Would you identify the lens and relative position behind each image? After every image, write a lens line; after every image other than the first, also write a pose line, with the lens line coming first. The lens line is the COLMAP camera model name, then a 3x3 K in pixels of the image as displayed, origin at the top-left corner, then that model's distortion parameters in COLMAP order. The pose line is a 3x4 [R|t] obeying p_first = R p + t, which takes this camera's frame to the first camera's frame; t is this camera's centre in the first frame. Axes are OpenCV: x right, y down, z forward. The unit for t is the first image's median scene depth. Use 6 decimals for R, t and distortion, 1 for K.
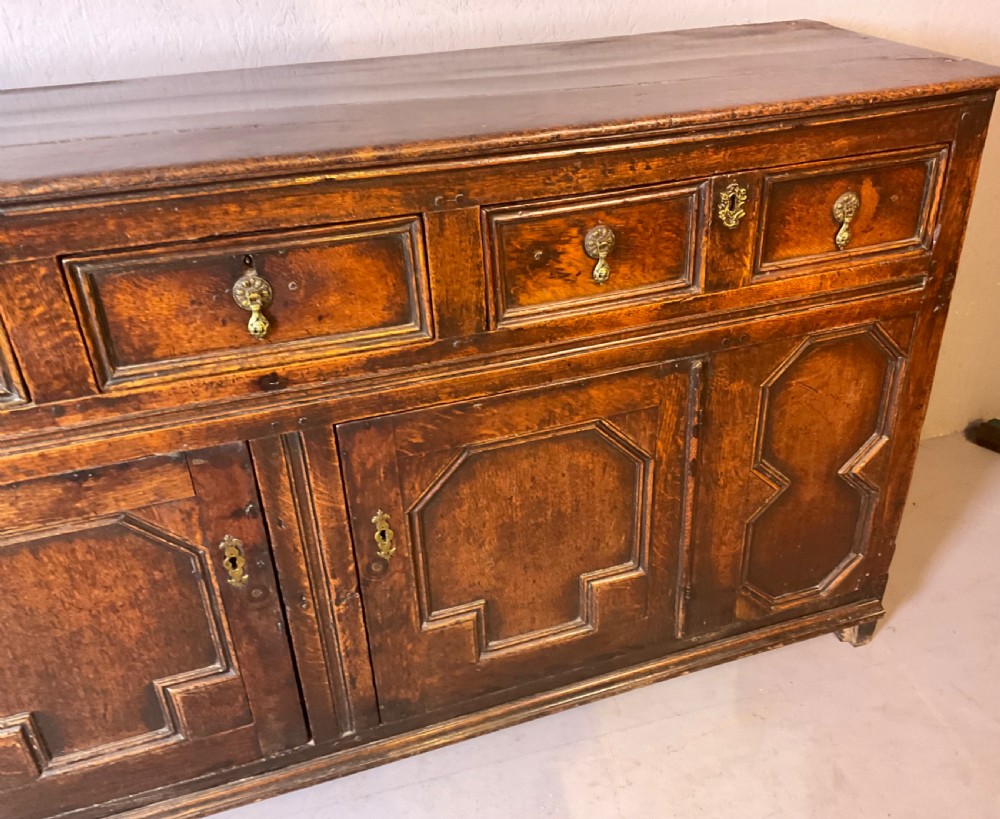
lens RADIAL K [[877.5, 0, 534.9], [0, 877.5, 410.1], [0, 0, 1]] dist [0.122280, -0.247916]
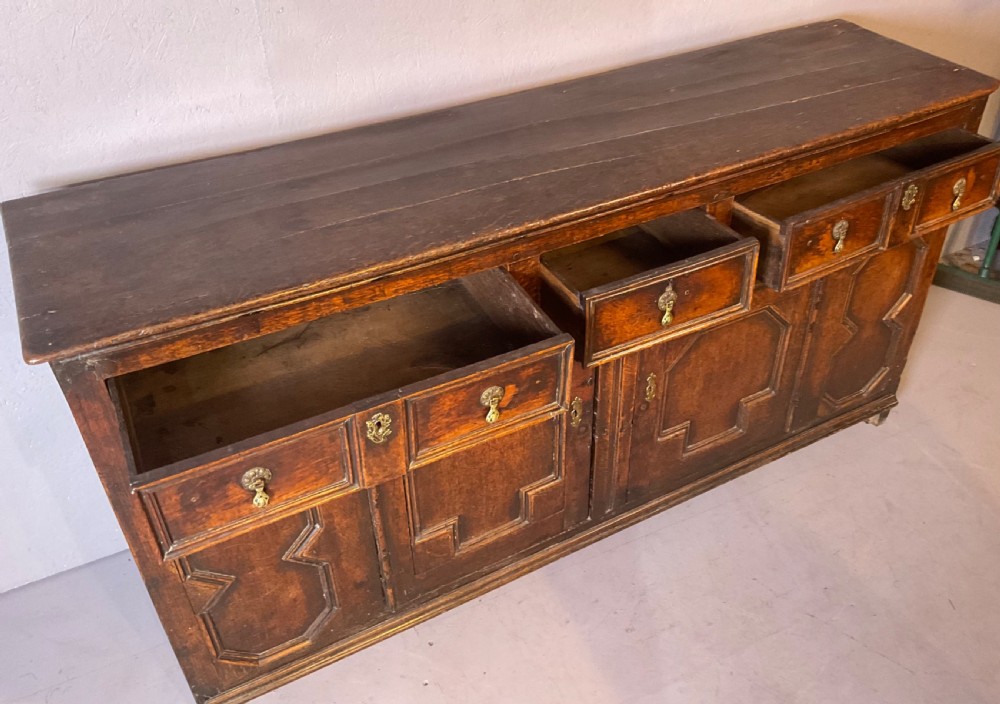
lens RADIAL K [[841.6, 0, 516.9], [0, 841.6, 312.7], [0, 0, 1]] dist [0.129789, -0.275895]
pose [[0.987669, -0.088201, 0.129347, -0.644310], [0.076223, 0.992573, 0.094808, -0.174806], [-0.136749, -0.083779, 0.987057, -0.536992]]
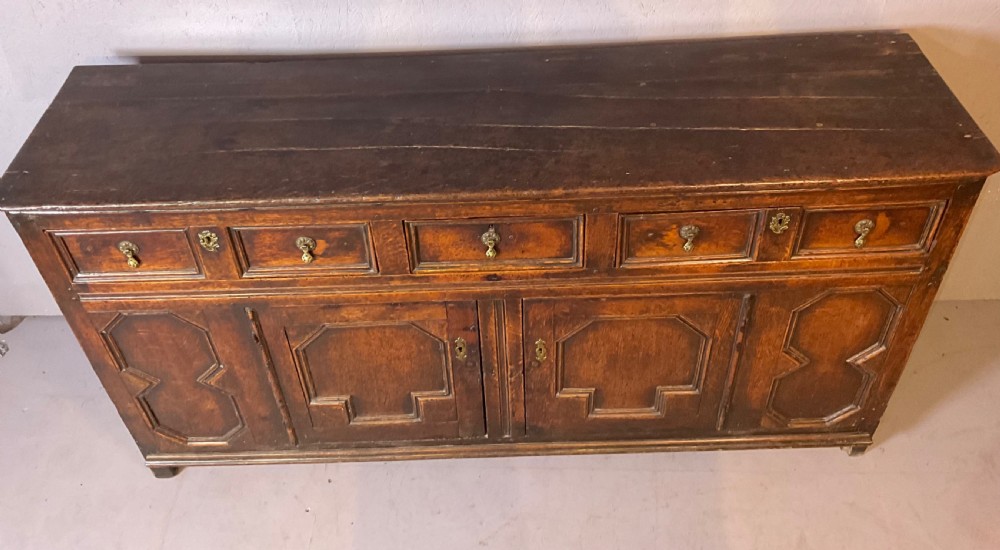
lens RADIAL K [[800.2, 0, 500.5], [0, 800.2, 173.6], [0, 0, 1]] dist [0.118658, -0.243591]
pose [[0.949594, 0.191574, -0.248135, 0.087706], [-0.147936, 0.971715, 0.184077, -0.512583], [0.276381, -0.138090, 0.951075, -0.528913]]
